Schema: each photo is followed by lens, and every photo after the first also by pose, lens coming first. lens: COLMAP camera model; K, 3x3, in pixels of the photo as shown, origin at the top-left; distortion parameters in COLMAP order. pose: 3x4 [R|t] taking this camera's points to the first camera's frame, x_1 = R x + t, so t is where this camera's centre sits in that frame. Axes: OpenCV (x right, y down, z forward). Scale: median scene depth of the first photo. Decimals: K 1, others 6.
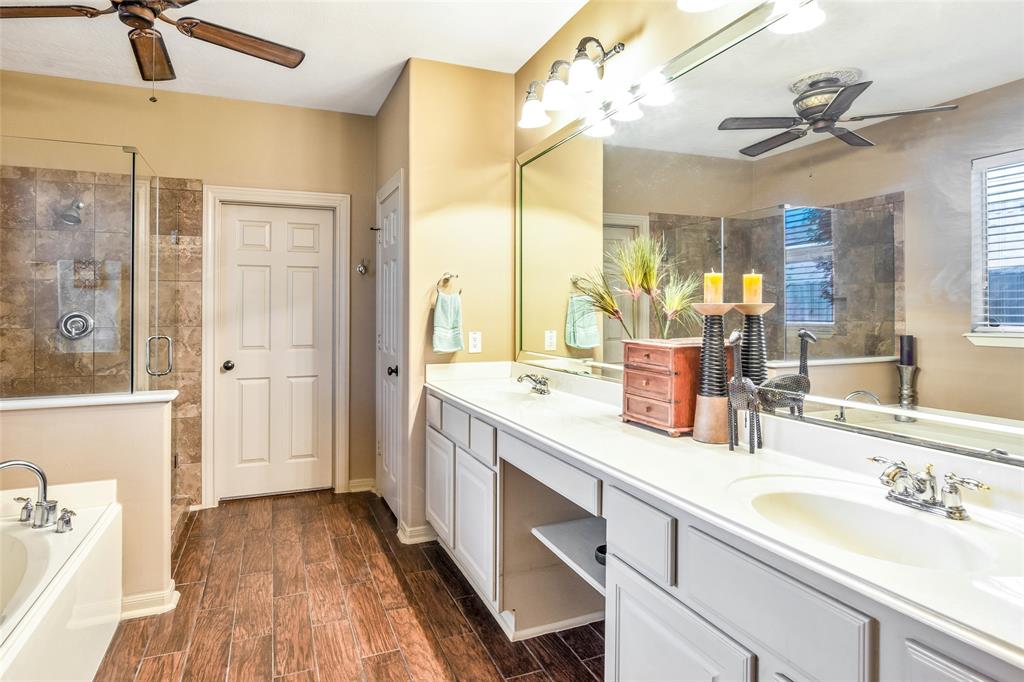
lens RADIAL K [[582.4, 0, 513.6], [0, 582.4, 307.2], [0, 0, 1]] dist [-0.000214, -0.002683]
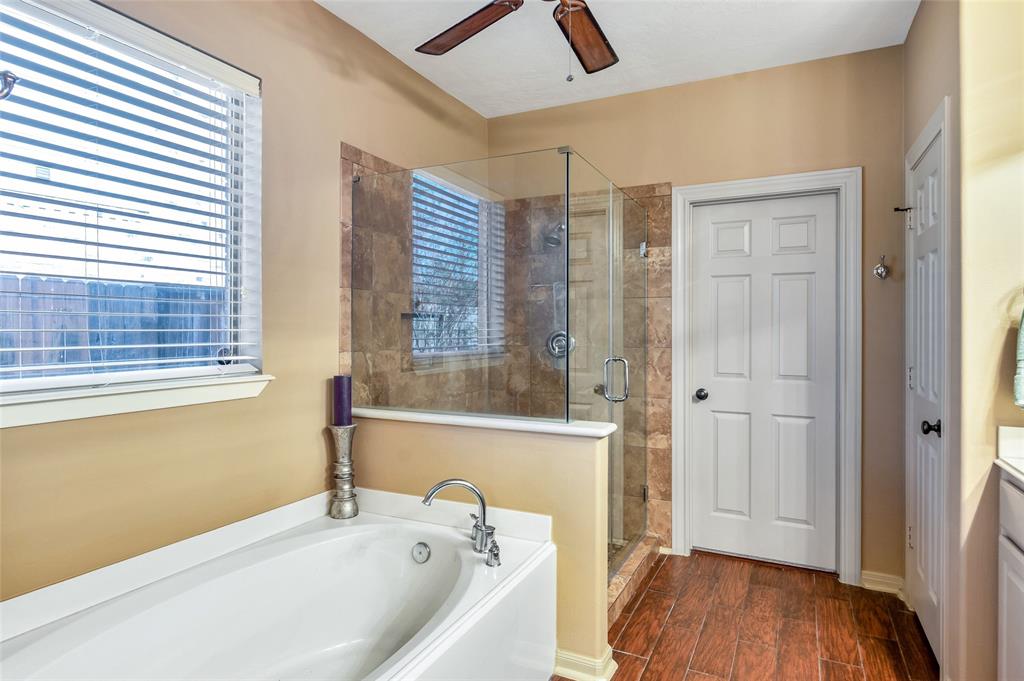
lens RADIAL K [[582.4, 0, 499.5], [0, 582.4, 326.1], [0, 0, 1]] dist [-0.000214, -0.002683]
pose [[0.643728, -0.001344, -0.765253, -0.026760], [0.000559, 0.999999, -0.001286, 0.000948], [0.765254, 0.000400, 0.643728, 0.233753]]
